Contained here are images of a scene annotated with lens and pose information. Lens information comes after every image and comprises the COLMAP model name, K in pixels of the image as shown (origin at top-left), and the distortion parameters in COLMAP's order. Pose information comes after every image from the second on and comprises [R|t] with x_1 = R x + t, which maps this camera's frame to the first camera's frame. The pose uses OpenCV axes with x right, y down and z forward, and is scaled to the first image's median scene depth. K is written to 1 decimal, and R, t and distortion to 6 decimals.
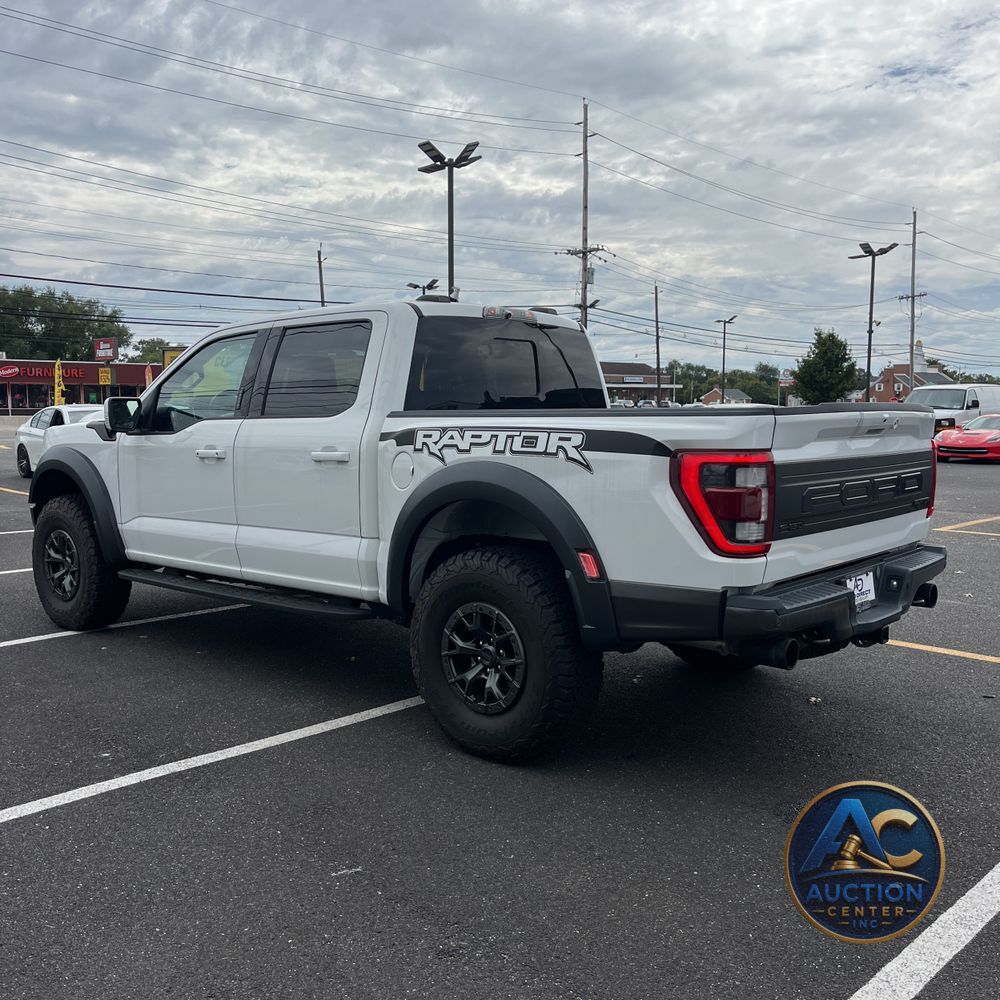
lens RADIAL K [[1020.5, 0, 500.0], [0, 1020.5, 500.0], [0, 0, 1]] dist [0.040528, -0.027310]
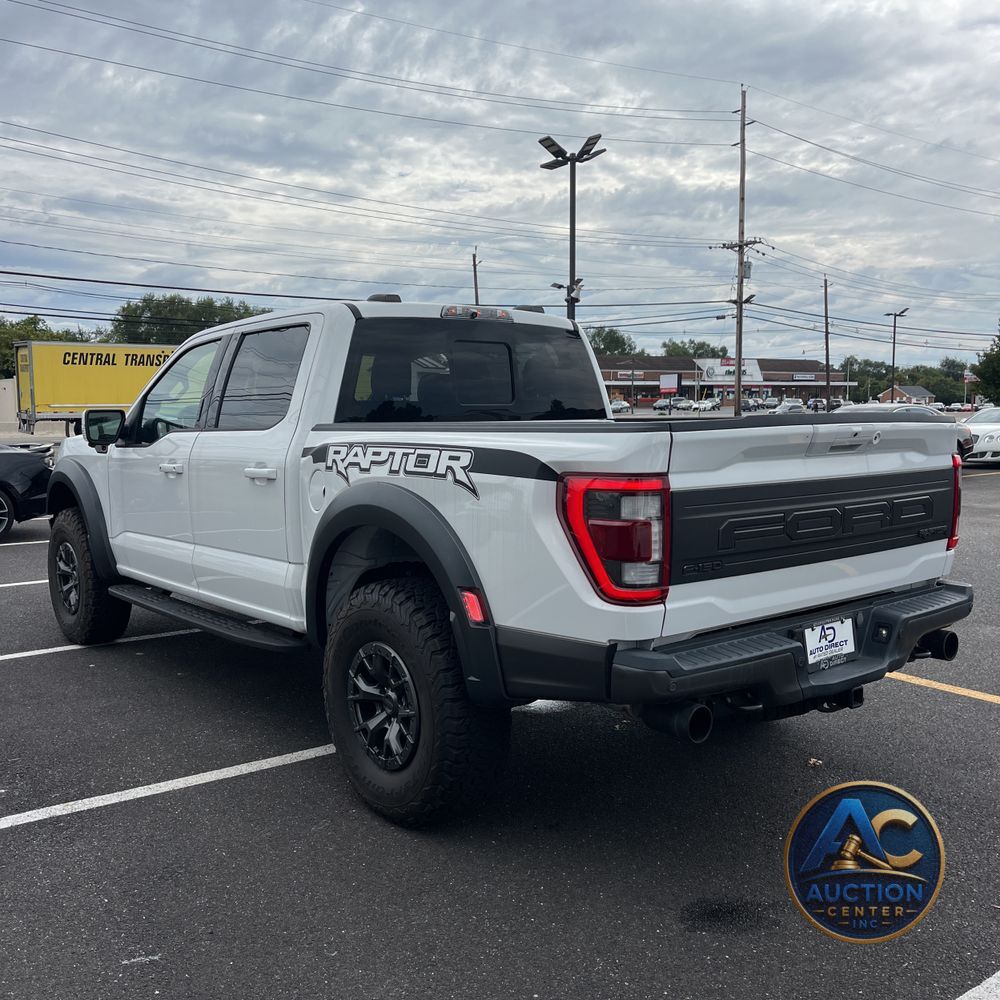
lens RADIAL K [[1021.7, 0, 499.4], [0, 1021.7, 512.9], [0, 0, 1]] dist [0.022330, 0.011338]
pose [[0.986035, 0.009311, -0.166275, 0.019734], [-0.007368, 0.999897, 0.012301, -0.001992], [0.166372, -0.010904, 0.986003, 0.012985]]
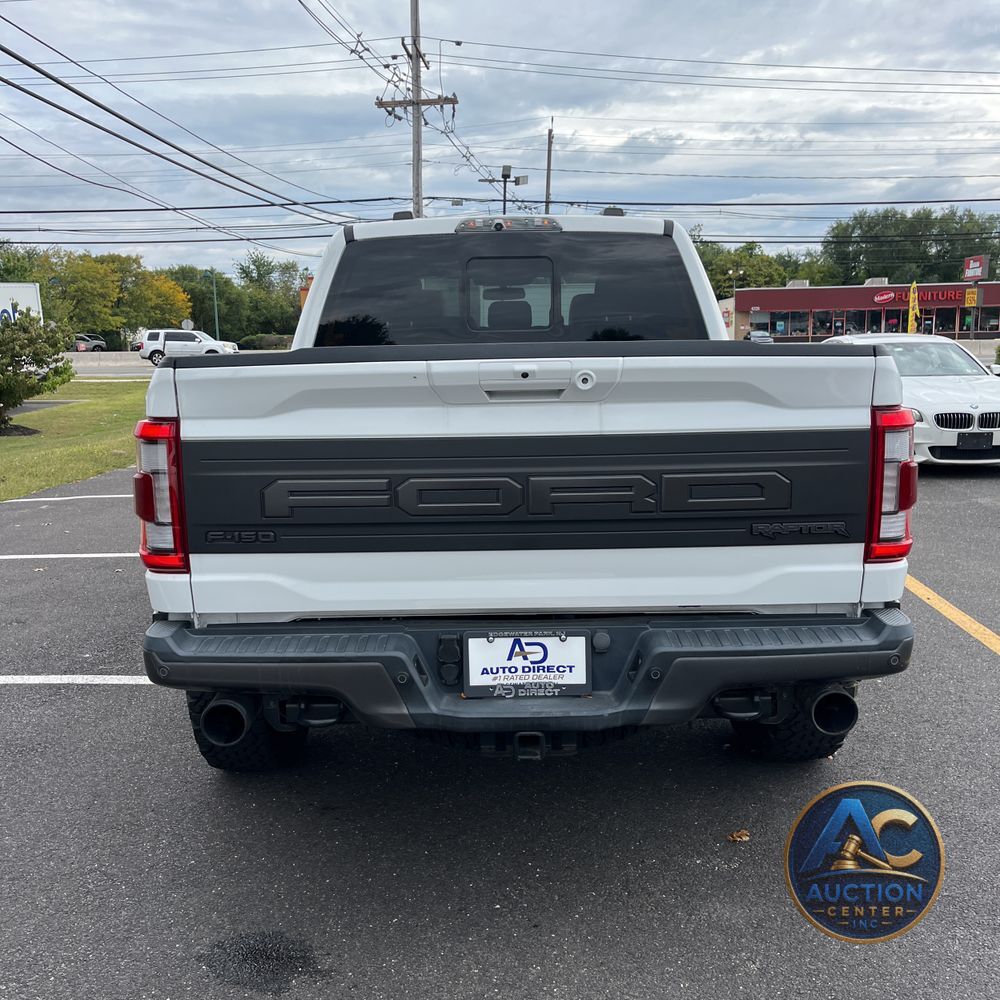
lens RADIAL K [[1024.7, 0, 500.0], [0, 1024.7, 500.0], [0, 0, 1]] dist [0.036799, -0.014893]
pose [[0.655901, 0.106499, -0.747297, 0.067430], [-0.051772, 0.994013, 0.096220, -0.005327], [0.753070, -0.024422, 0.657487, 0.052353]]
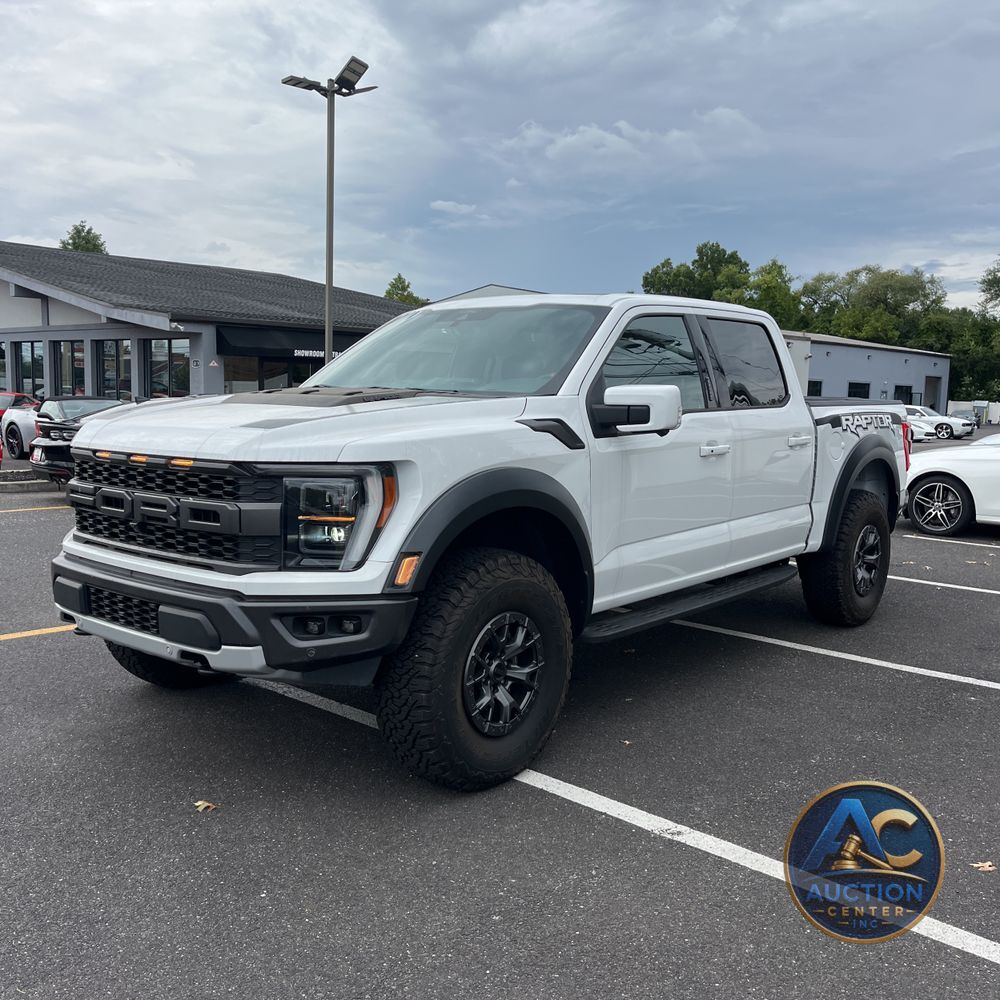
lens RADIAL K [[1024.7, 0, 500.0], [0, 1024.7, 500.0], [0, 0, 1]] dist [0.036799, -0.014893]
pose [[-0.016108, -0.111821, 0.993598, -0.134185], [0.068325, 0.991281, 0.112668, -0.013156], [-0.997533, 0.069702, -0.008327, 0.135533]]
